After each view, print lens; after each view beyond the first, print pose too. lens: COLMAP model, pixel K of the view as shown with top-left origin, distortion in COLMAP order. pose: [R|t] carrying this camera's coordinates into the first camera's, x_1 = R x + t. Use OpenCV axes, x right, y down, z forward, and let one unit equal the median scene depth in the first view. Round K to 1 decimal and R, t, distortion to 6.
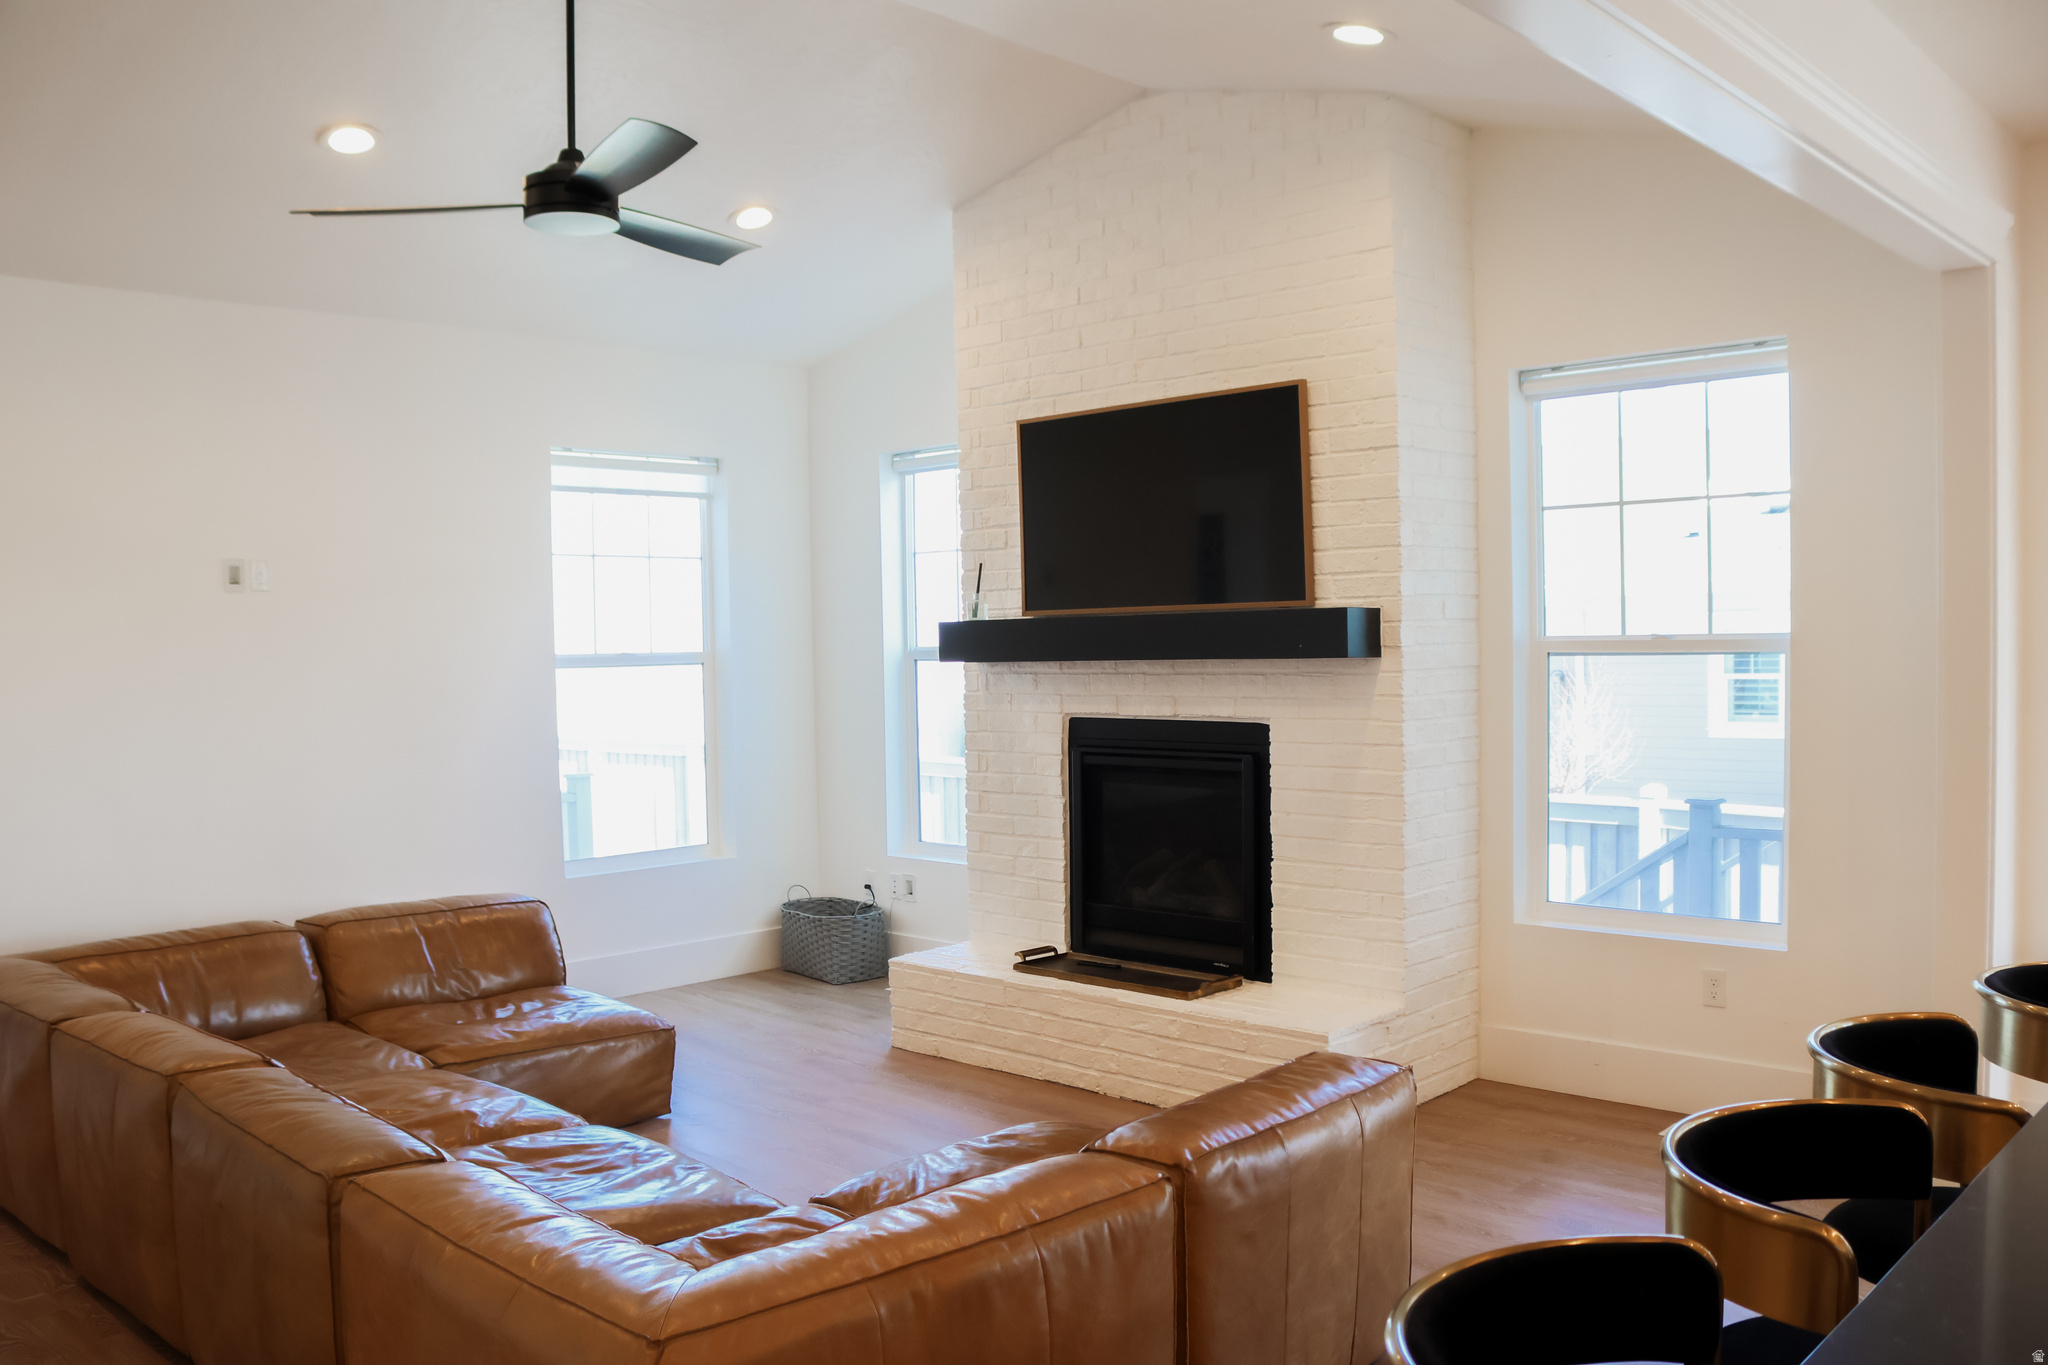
lens RADIAL K [[1646.2, 0, 1038.9], [0, 1646.2, 717.3], [0, 0, 1]] dist [-0.168592, 0.136699]
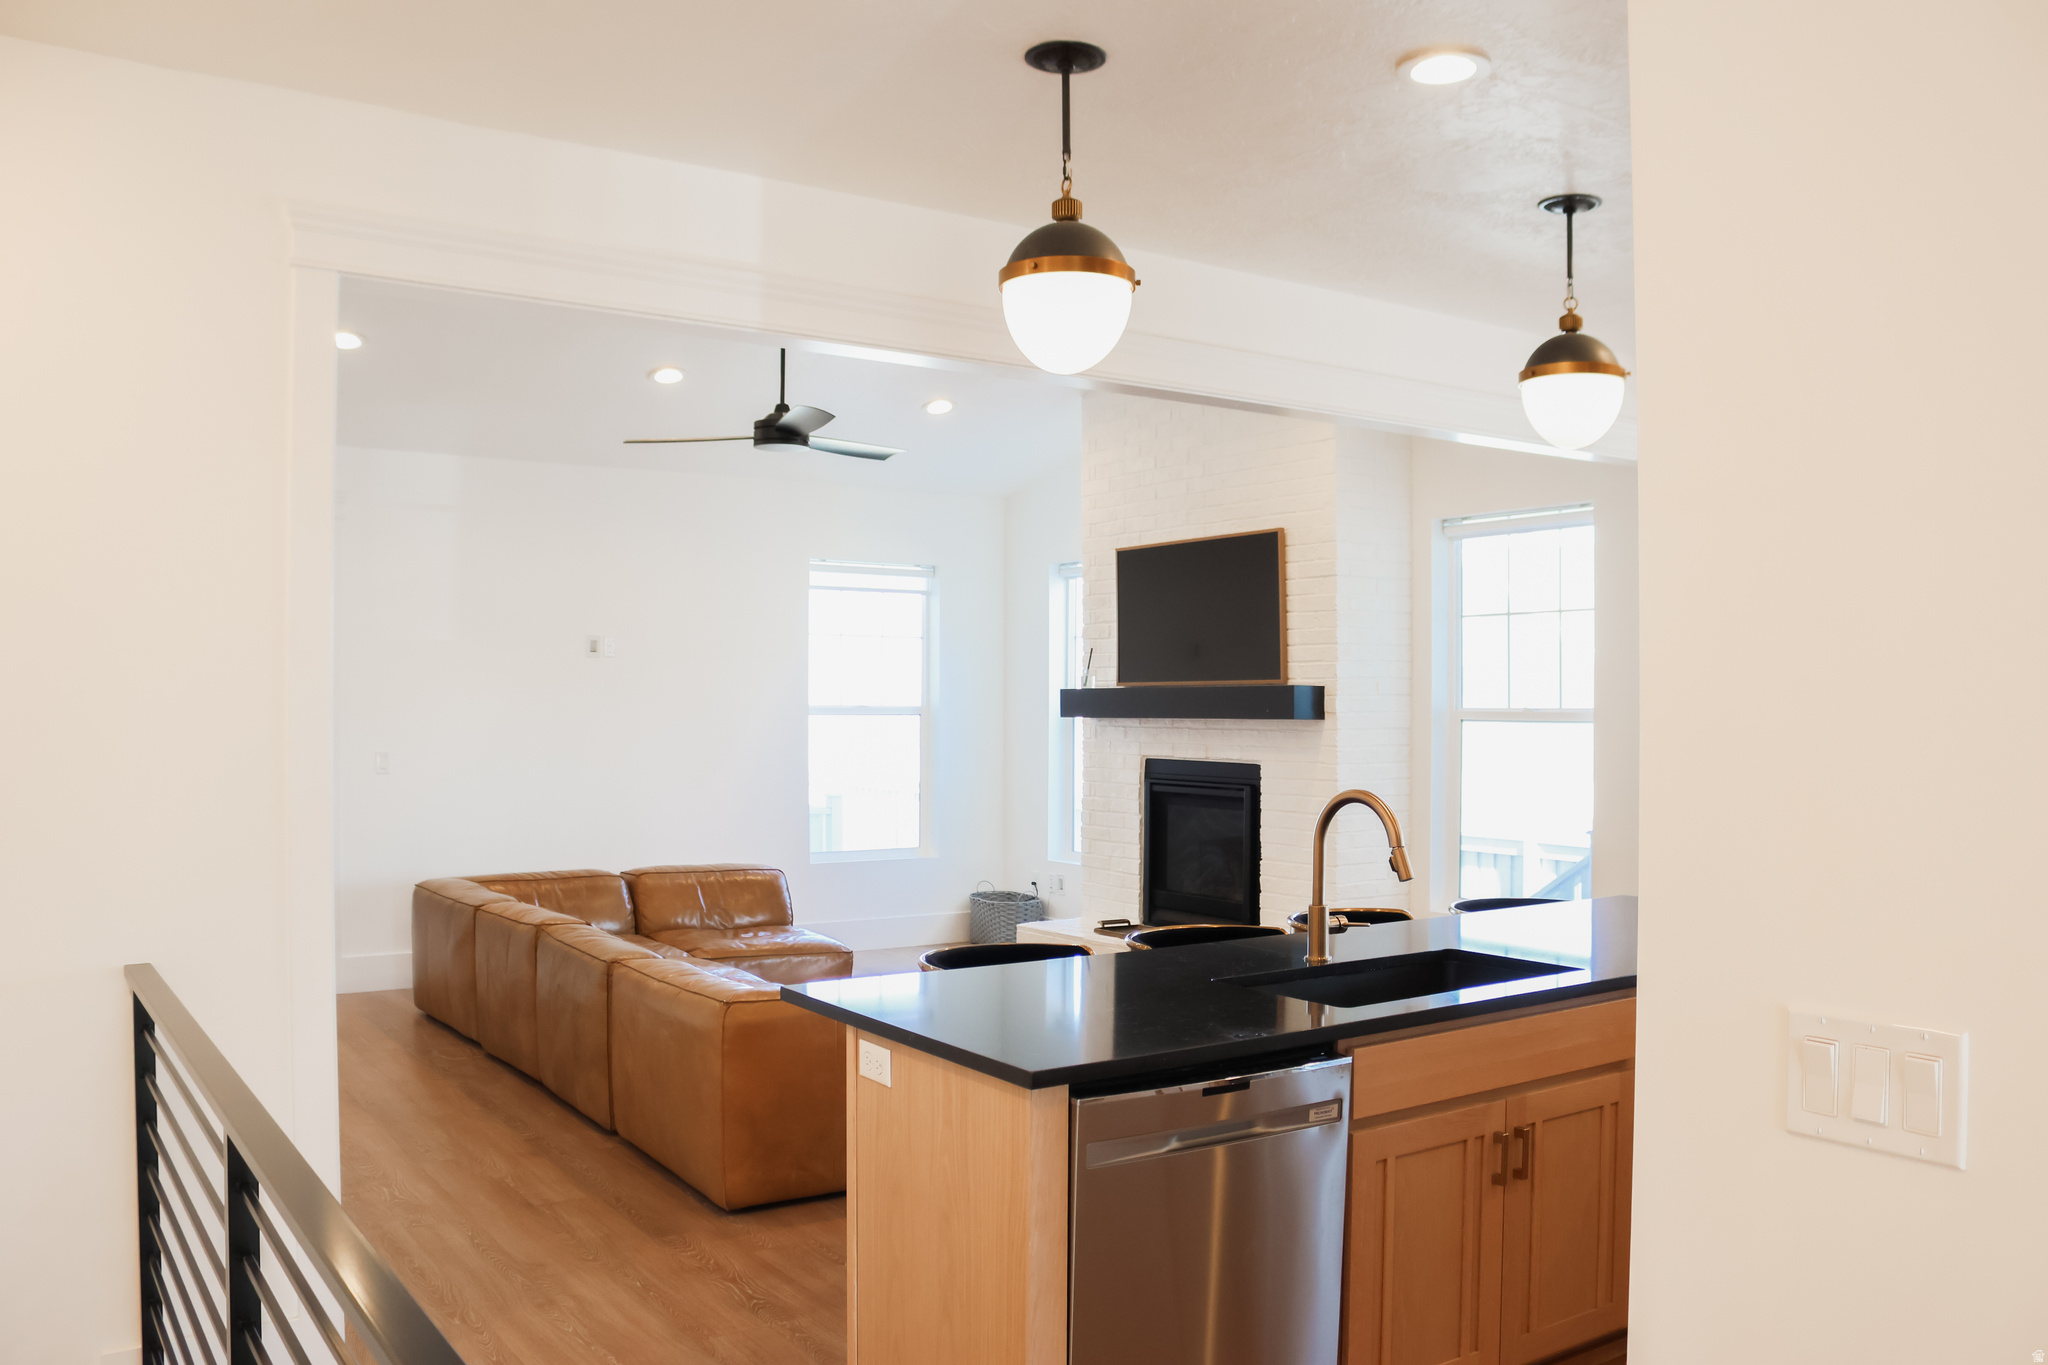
lens RADIAL K [[1646.2, 0, 1038.9], [0, 1646.2, 717.3], [0, 0, 1]] dist [-0.168592, 0.136699]
pose [[0.976904, 0.025176, -0.212191, 0.262200], [-0.033196, 0.998859, -0.034321, 0.018912], [0.211085, 0.040572, 0.976625, -0.462255]]
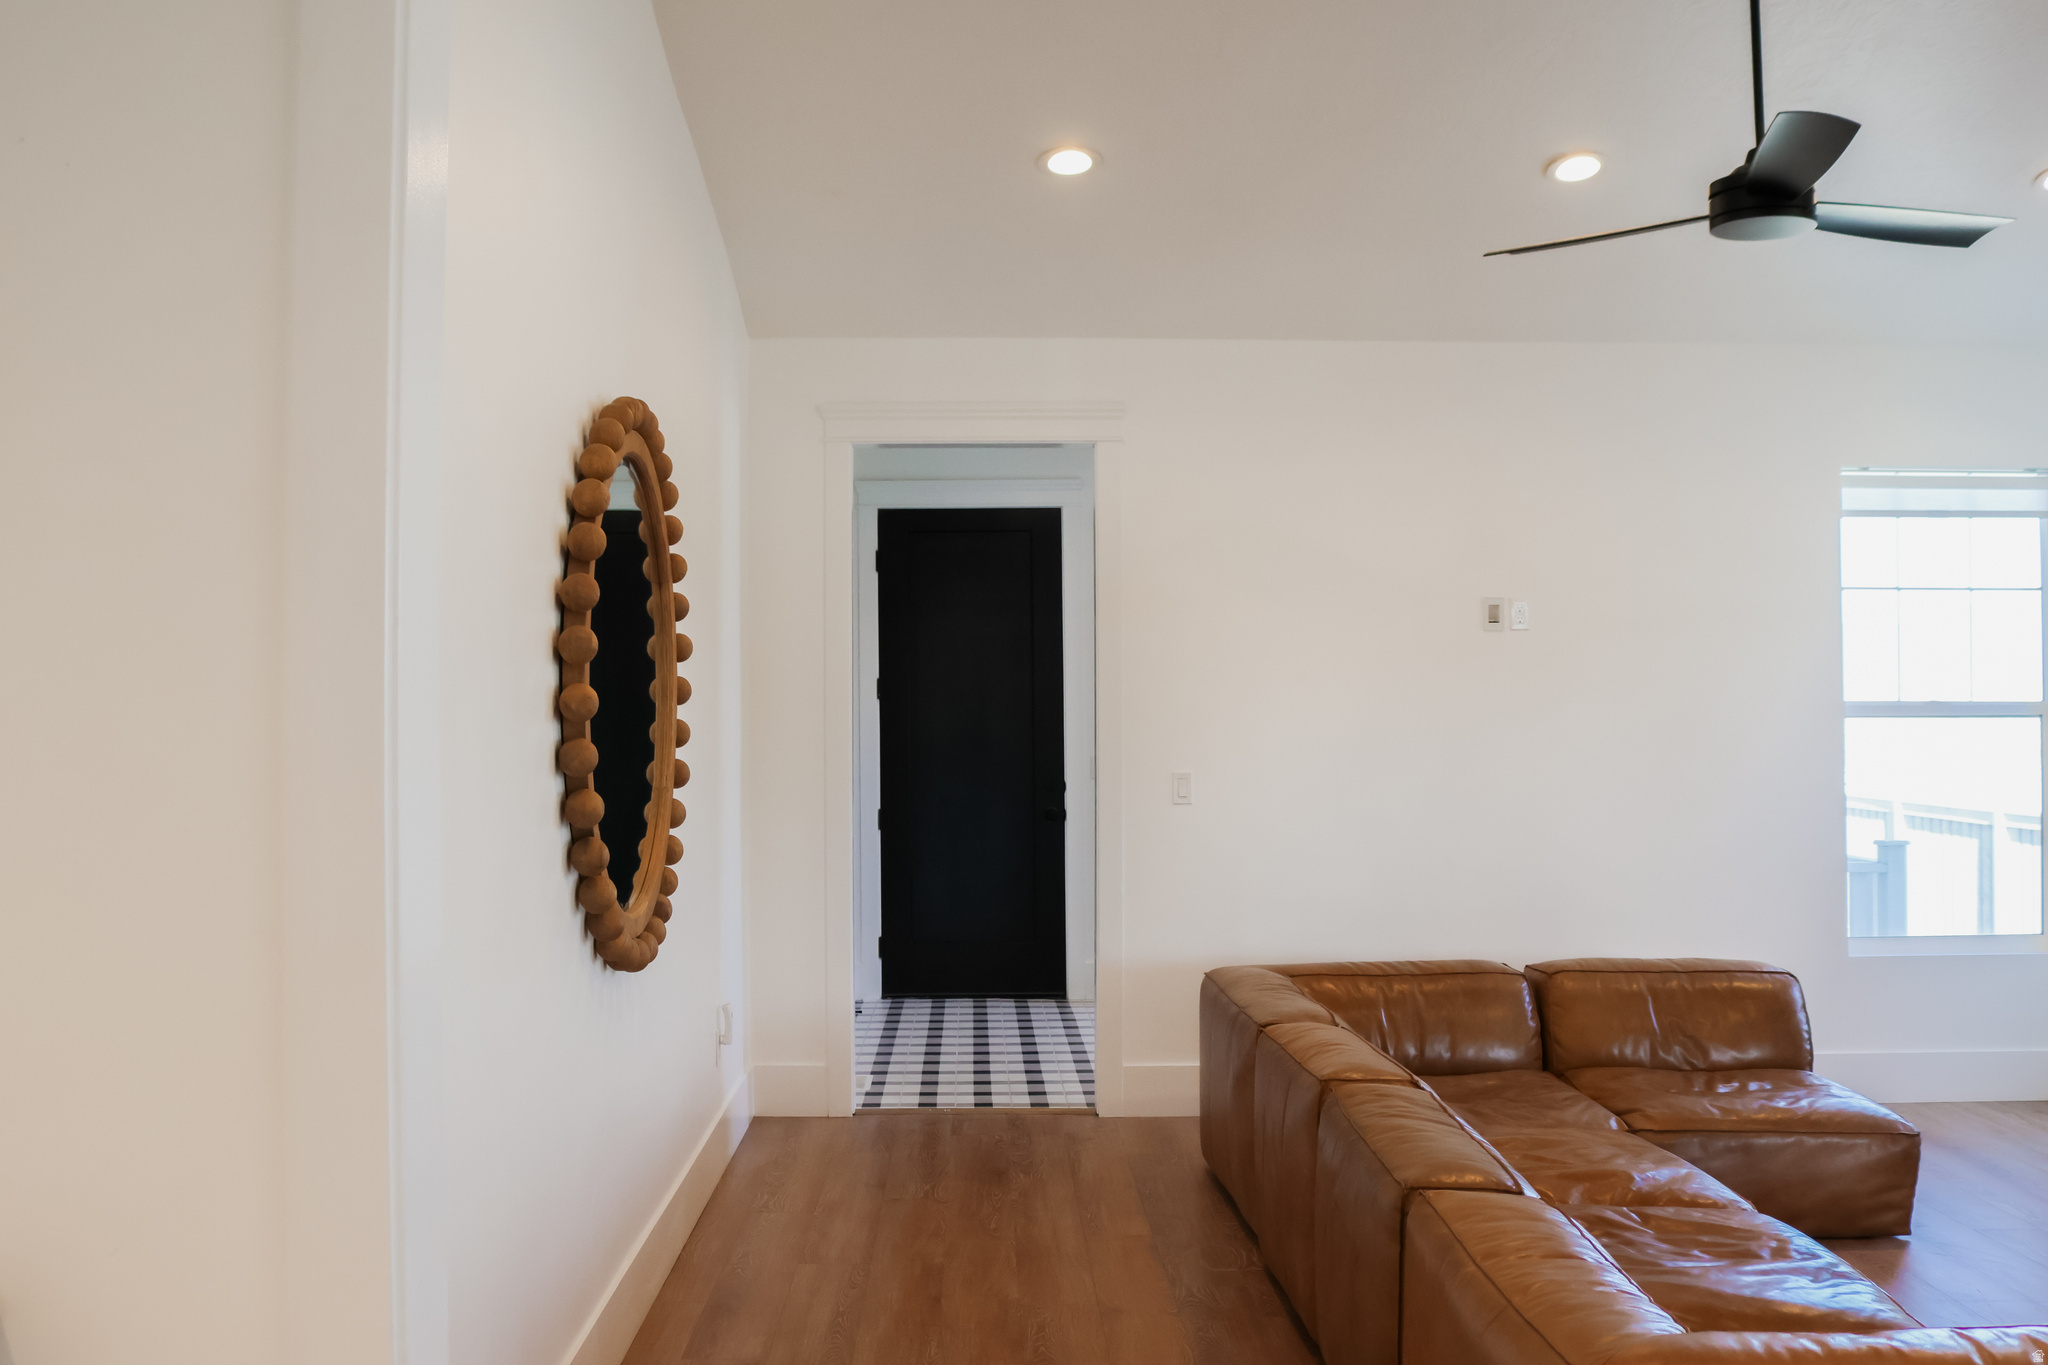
lens RADIAL K [[1840.3, 0, 946.1], [0, 1840.3, 667.5], [0, 0, 1]] dist [-0.166133, 0.124180]
pose [[0.672889, 0.000328, -0.739744, 0.114001], [-0.046104, 0.998074, -0.041494, 0.007681], [0.738306, 0.062026, 0.671608, -0.015475]]
